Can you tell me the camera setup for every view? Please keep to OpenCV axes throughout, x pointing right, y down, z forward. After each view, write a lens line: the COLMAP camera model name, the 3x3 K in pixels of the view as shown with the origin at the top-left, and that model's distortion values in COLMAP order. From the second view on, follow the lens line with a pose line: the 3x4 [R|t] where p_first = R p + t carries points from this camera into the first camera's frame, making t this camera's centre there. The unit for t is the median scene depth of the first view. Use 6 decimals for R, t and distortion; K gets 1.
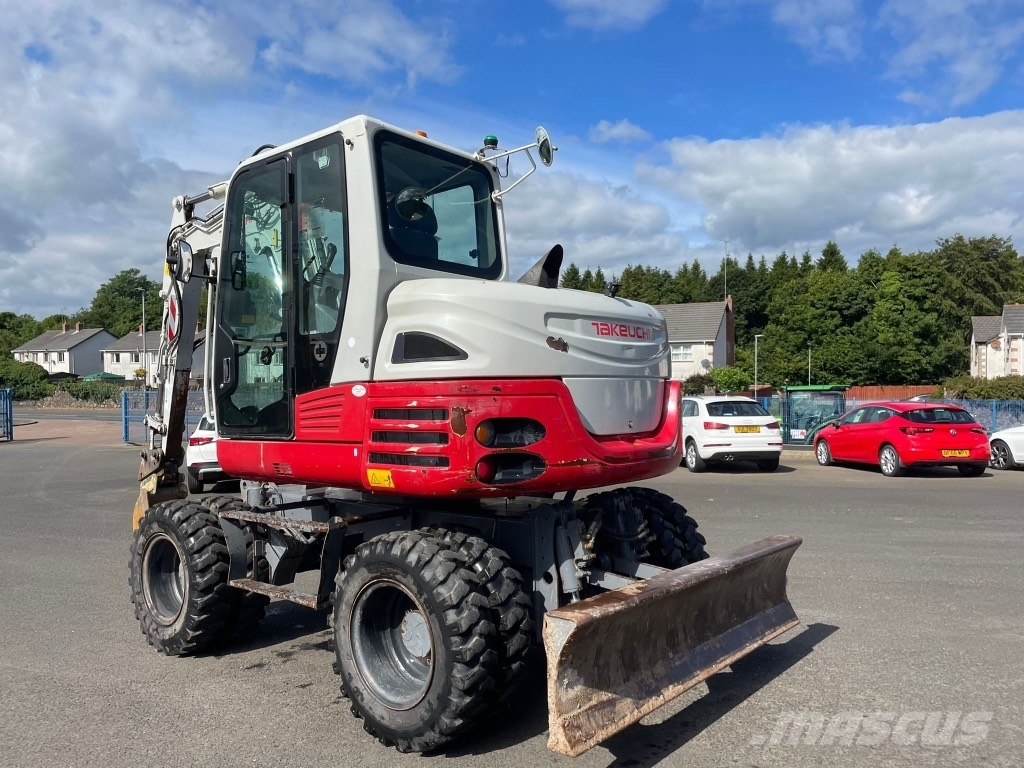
lens RADIAL K [[765.1, 0, 510.4], [0, 765.1, 381.4], [0, 0, 1]] dist [0.089333, -0.118992]
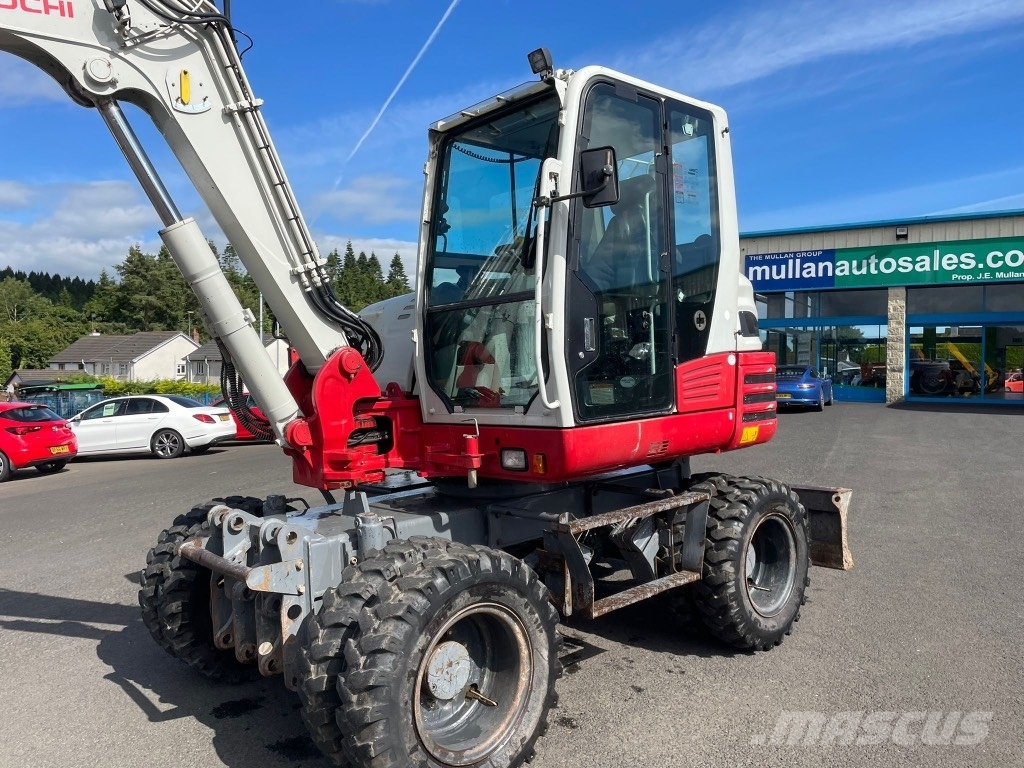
lens RADIAL K [[763.3, 0, 499.3], [0, 763.3, 386.3], [0, 0, 1]] dist [0.095991, -0.118489]
pose [[0.131548, -0.013559, 0.991217, -1.272327], [0.016698, 0.999795, 0.011461, 0.030253], [-0.991169, 0.015044, 0.131748, 1.125063]]
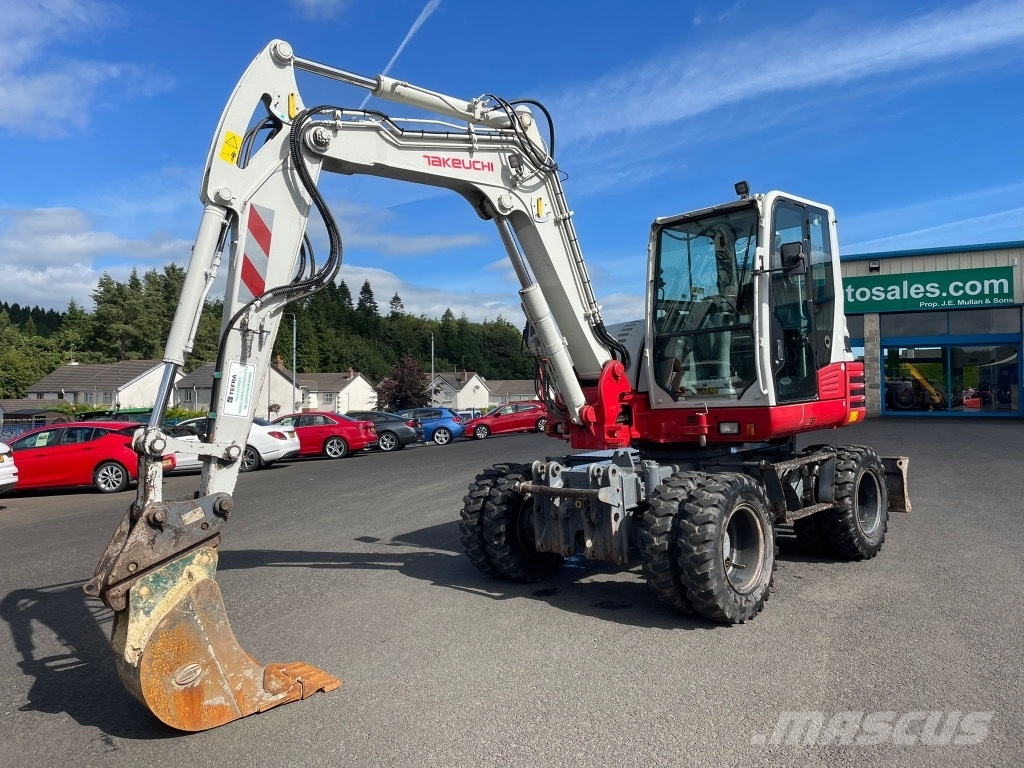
lens RADIAL K [[761.4, 0, 498.2], [0, 761.4, 373.6], [0, 0, 1]] dist [0.083922, -0.106715]
pose [[0.087756, 0.034535, 0.995543, -1.871224], [0.028467, 0.998904, -0.037161, 0.064592], [-0.995735, 0.031601, 0.086677, 1.532690]]
